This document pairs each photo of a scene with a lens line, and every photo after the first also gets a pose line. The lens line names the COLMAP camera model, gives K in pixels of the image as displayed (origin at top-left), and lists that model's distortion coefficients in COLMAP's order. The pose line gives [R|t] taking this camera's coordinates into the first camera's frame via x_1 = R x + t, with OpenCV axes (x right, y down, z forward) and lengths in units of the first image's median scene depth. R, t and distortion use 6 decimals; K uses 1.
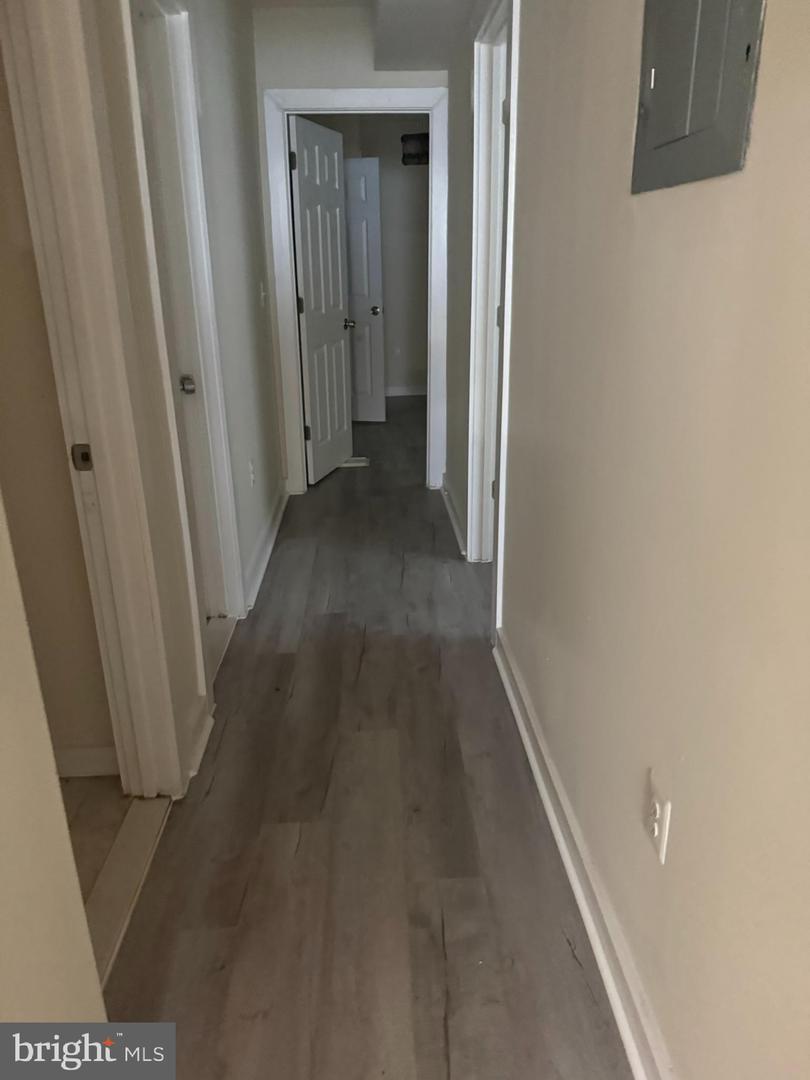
lens RADIAL K [[743.9, 0, 405.0], [0, 743.9, 540.0], [0, 0, 1]] dist [0.045834, -0.056551]
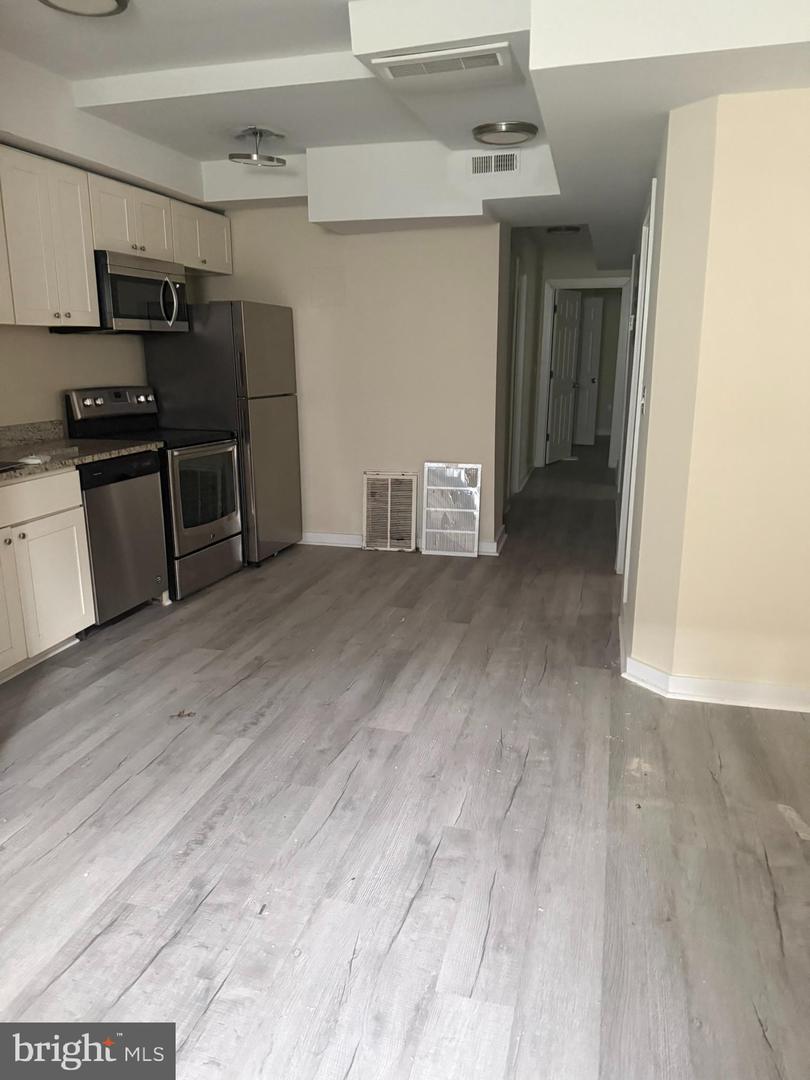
lens RADIAL K [[743.9, 0, 405.0], [0, 743.9, 540.0], [0, 0, 1]] dist [0.045834, -0.056551]
pose [[0.952255, 0.088982, -0.292049, 0.110101], [-0.117384, 0.989763, -0.081179, 0.329717], [0.281836, 0.111585, 0.952952, -0.960845]]
